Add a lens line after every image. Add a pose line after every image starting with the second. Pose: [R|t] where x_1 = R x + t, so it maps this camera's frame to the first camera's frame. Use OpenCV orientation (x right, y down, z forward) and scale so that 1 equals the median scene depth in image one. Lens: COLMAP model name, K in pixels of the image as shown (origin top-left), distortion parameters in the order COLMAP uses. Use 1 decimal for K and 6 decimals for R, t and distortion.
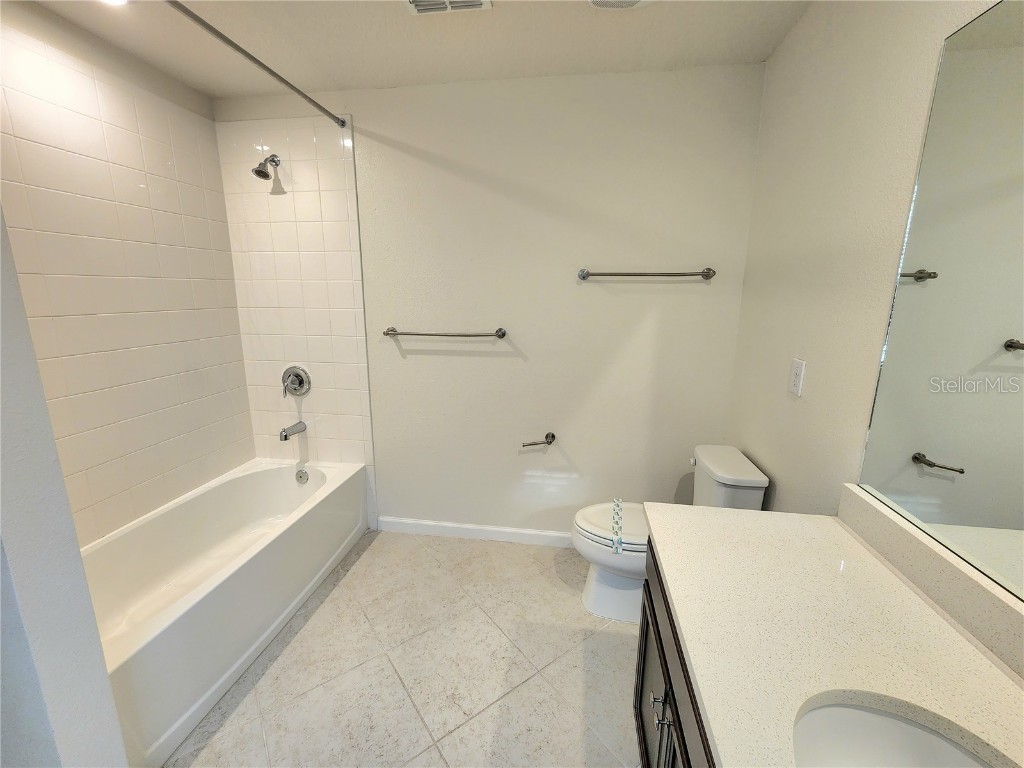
lens RADIAL K [[423.0, 0, 511.8], [0, 423.0, 382.9], [0, 0, 1]] dist [-0.005630, 0.001726]
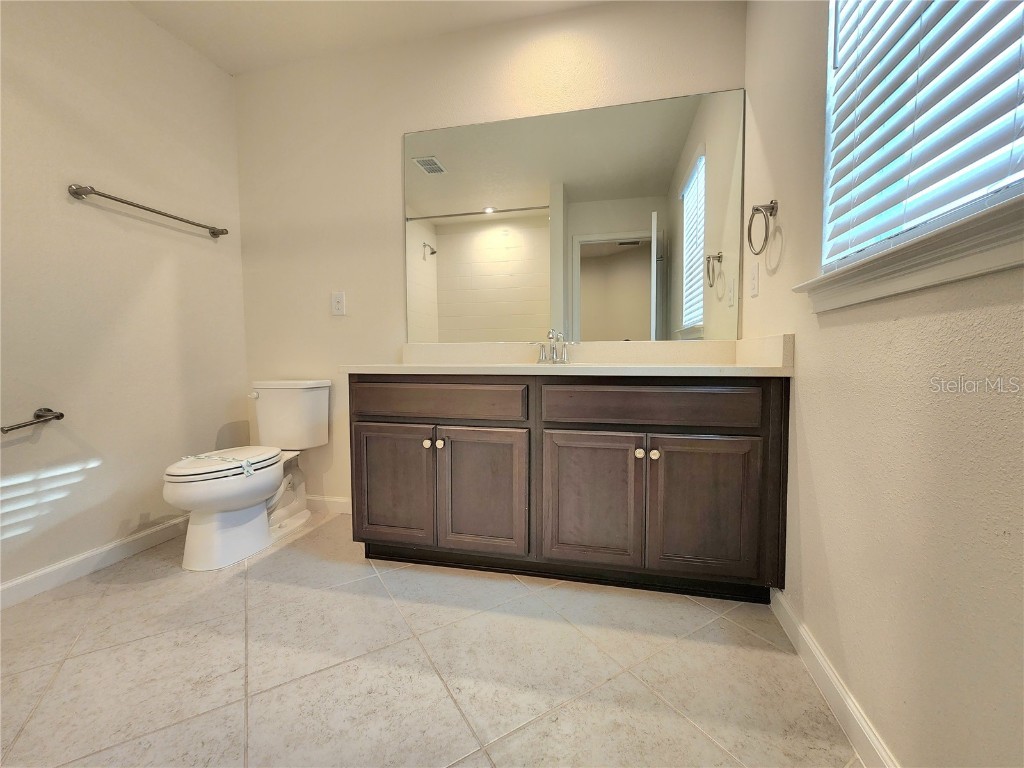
lens RADIAL K [[423.0, 0, 513.0], [0, 423.0, 381.0], [0, 0, 1]] dist [-0.005630, 0.001726]
pose [[0.088926, -0.067269, 0.993764, -0.658052], [0.218179, 0.974802, 0.046462, 0.267597], [-0.971849, 0.212687, 0.101362, 0.239293]]
